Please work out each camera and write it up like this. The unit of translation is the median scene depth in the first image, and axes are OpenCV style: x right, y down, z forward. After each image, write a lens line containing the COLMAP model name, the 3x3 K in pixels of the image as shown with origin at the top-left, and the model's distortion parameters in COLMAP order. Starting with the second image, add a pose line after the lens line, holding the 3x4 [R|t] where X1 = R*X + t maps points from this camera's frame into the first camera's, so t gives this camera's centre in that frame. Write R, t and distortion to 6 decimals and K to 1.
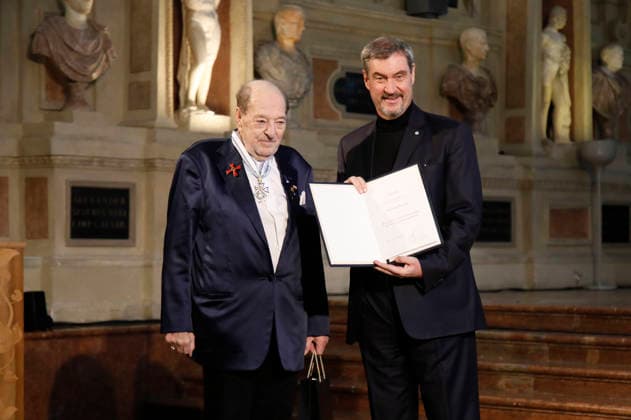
lens RADIAL K [[1841.4, 0, 340.2], [0, 1841.4, 254.1], [0, 0, 1]] dist [-0.018697, -0.294434]
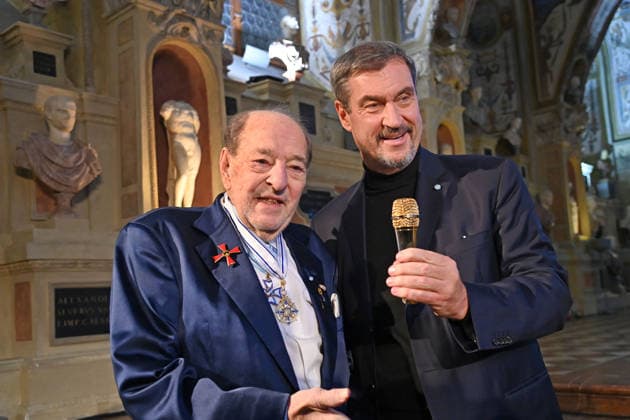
lens RADIAL K [[655.5, 0, 332.3], [0, 655.5, 238.6], [0, 0, 1]] dist [0.017786, 0.019267]
pose [[0.996734, -0.068997, 0.041952, -0.001117], [0.072822, 0.992541, -0.097772, -0.015573], [-0.034893, 0.100508, 0.994324, 0.573940]]
